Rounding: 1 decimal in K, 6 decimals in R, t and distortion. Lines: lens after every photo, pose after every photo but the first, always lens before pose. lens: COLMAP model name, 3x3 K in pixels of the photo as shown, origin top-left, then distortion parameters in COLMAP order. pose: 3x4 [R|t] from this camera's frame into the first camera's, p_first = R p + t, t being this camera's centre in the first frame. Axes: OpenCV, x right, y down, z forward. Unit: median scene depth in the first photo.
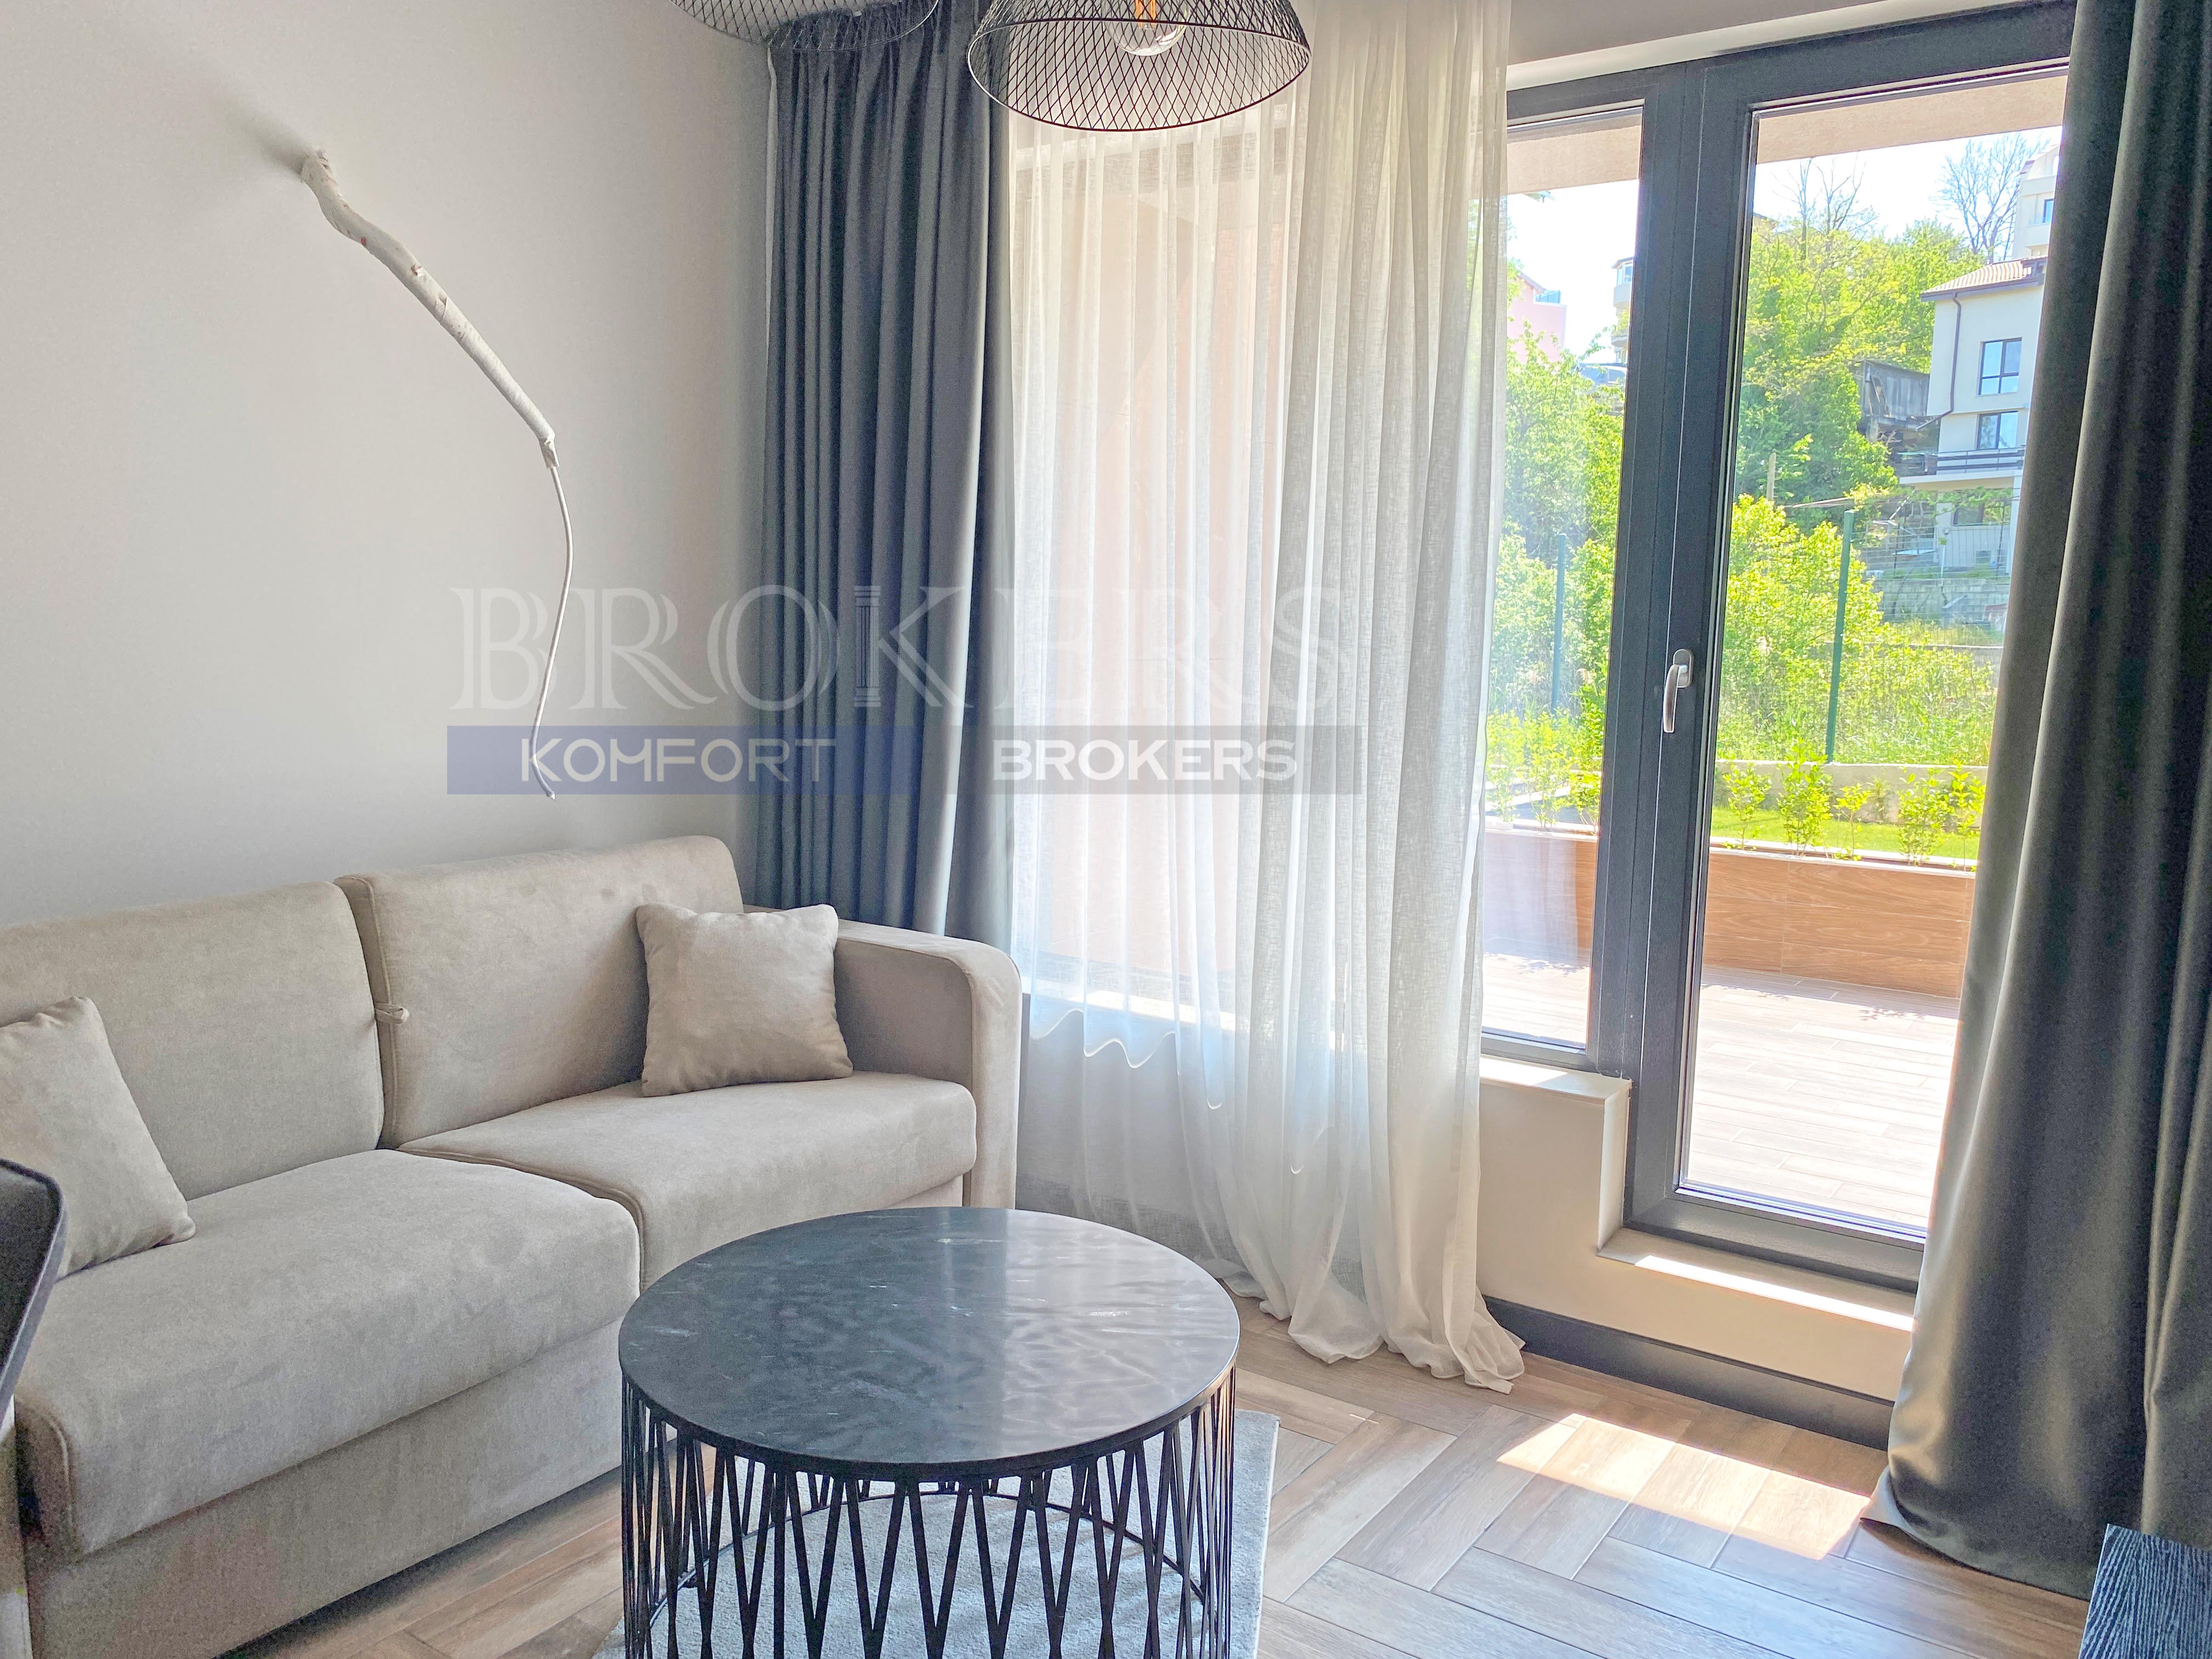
lens RADIAL K [[1715.3, 0, 1107.3], [0, 1715.3, 771.3], [0, 0, 1]] dist [0.043365, -0.006534]
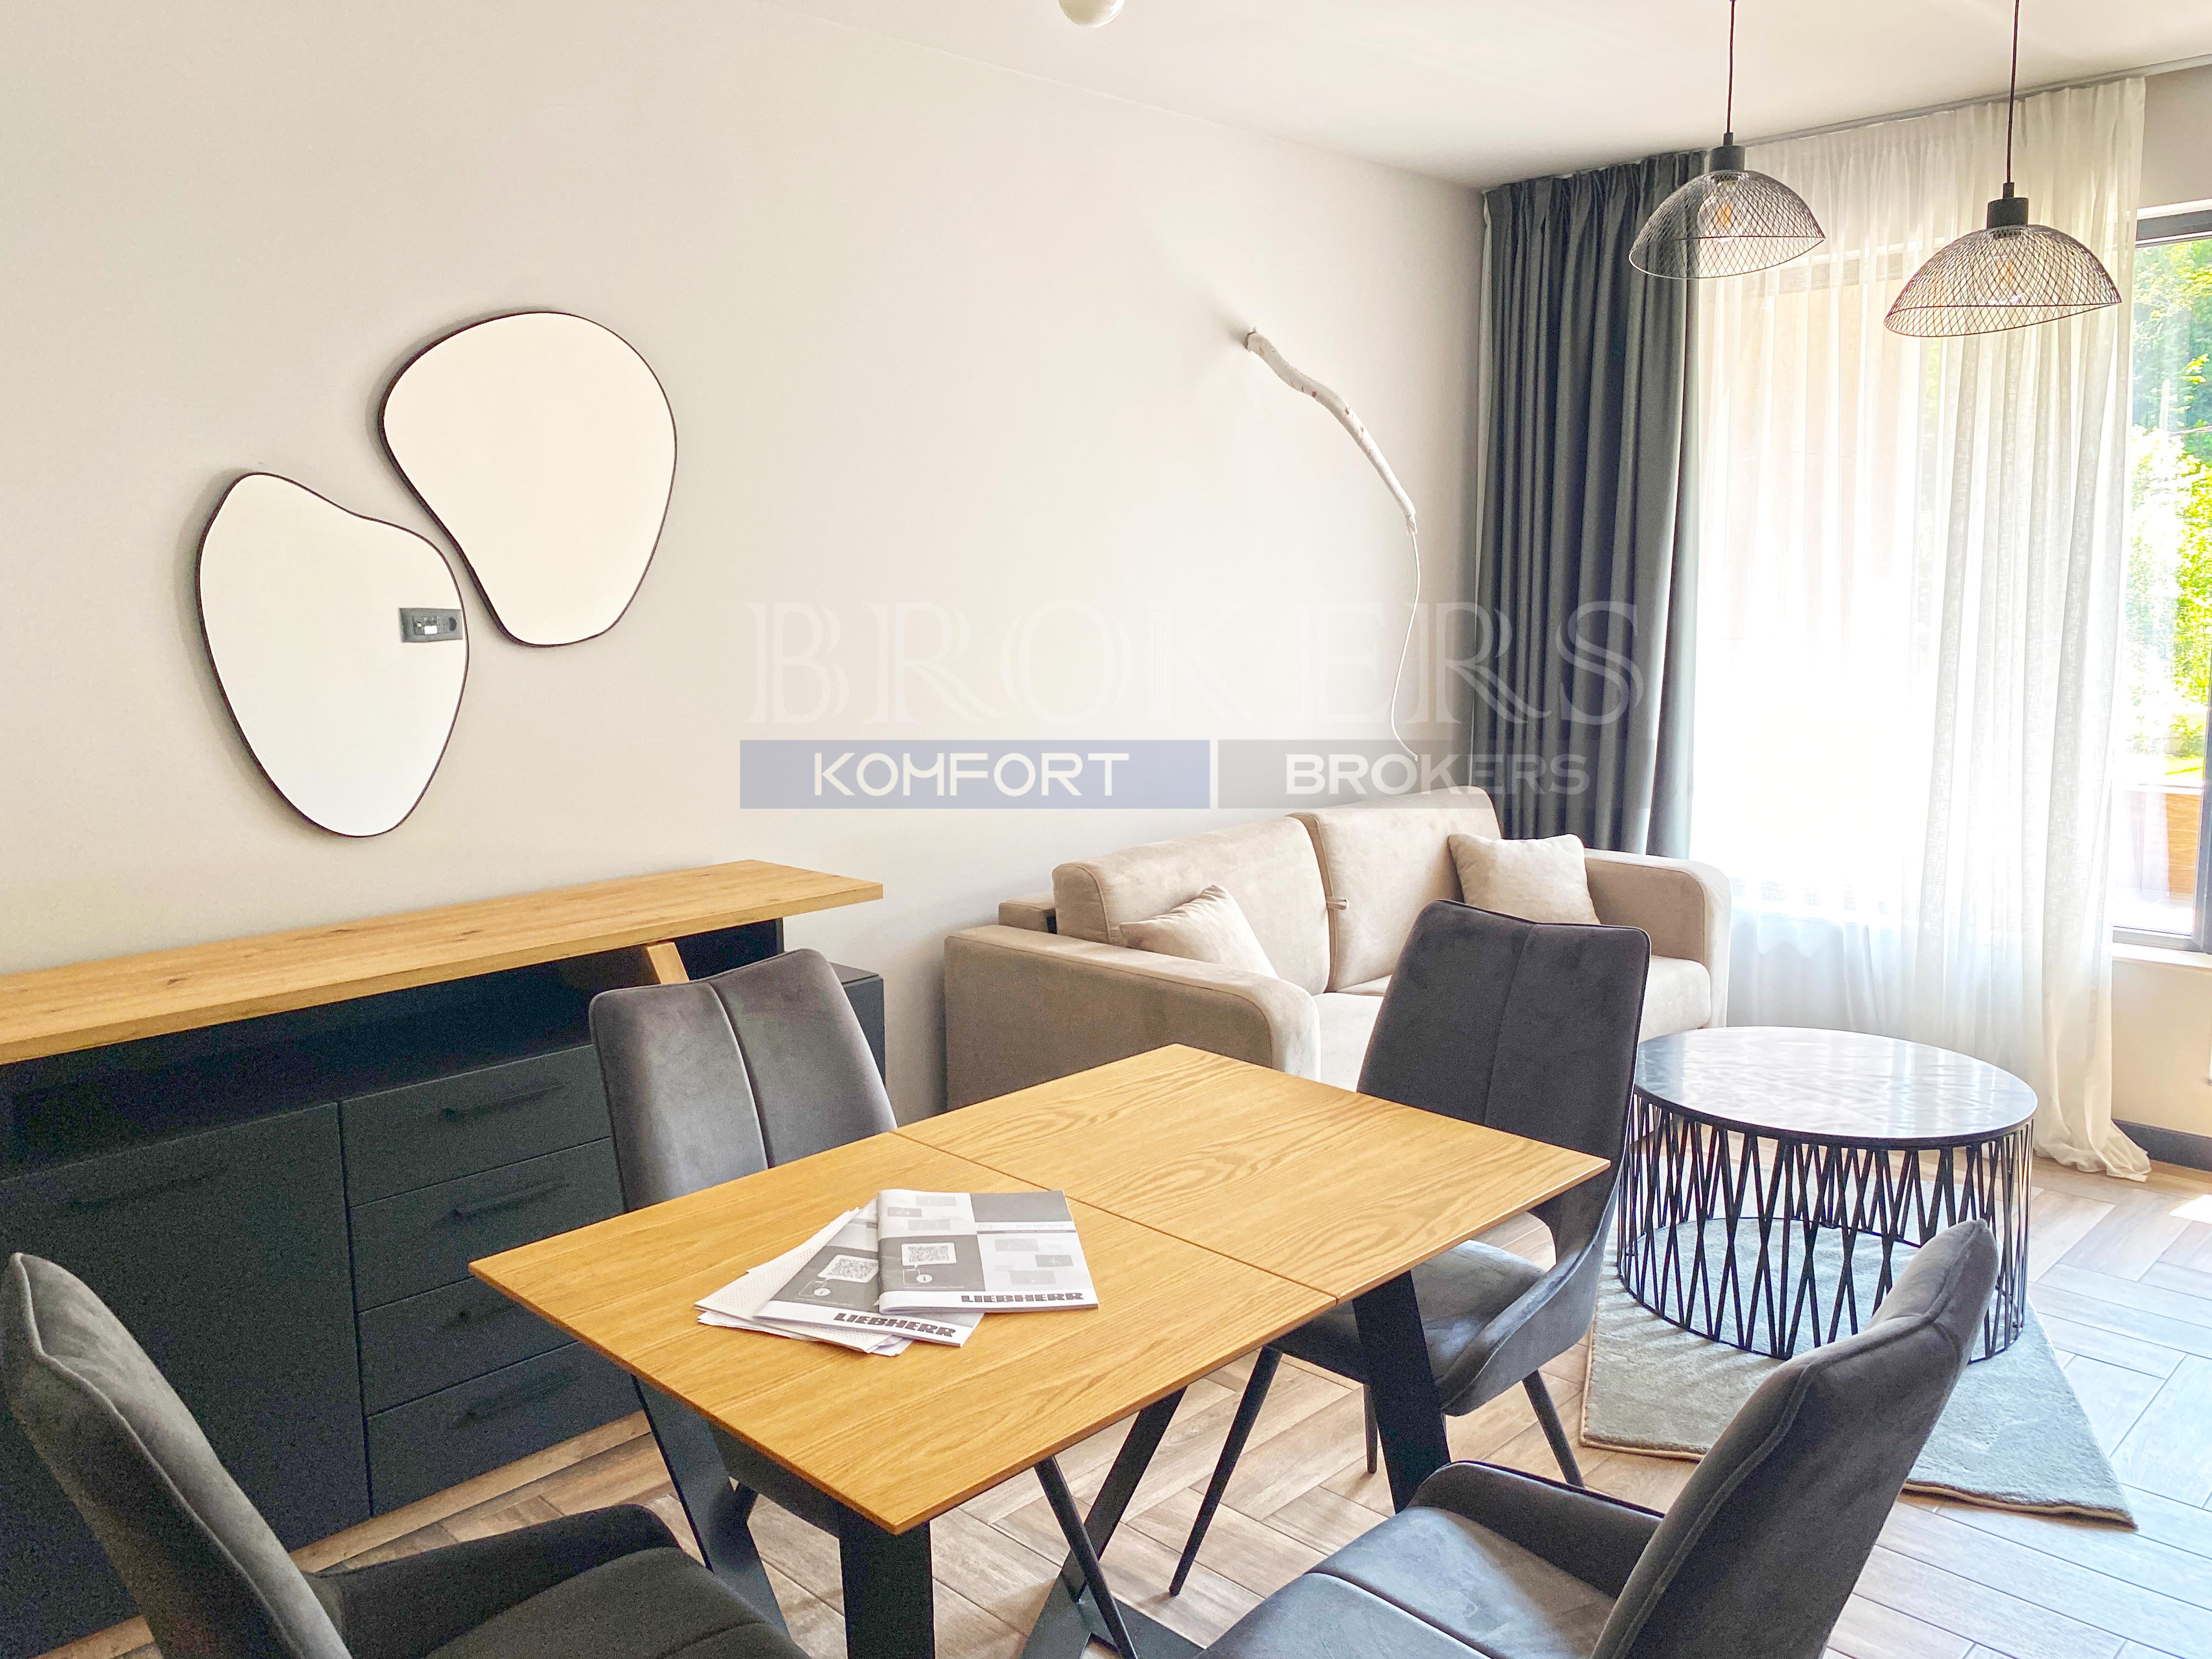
lens RADIAL K [[1715.3, 0, 1107.3], [0, 1715.3, 771.3], [0, 0, 1]] dist [0.043365, -0.006534]
pose [[0.985692, -0.014179, -0.167961, -0.332079], [0.018041, 0.999606, 0.021490, -0.011228], [0.167590, -0.024213, 0.985559, -0.480622]]
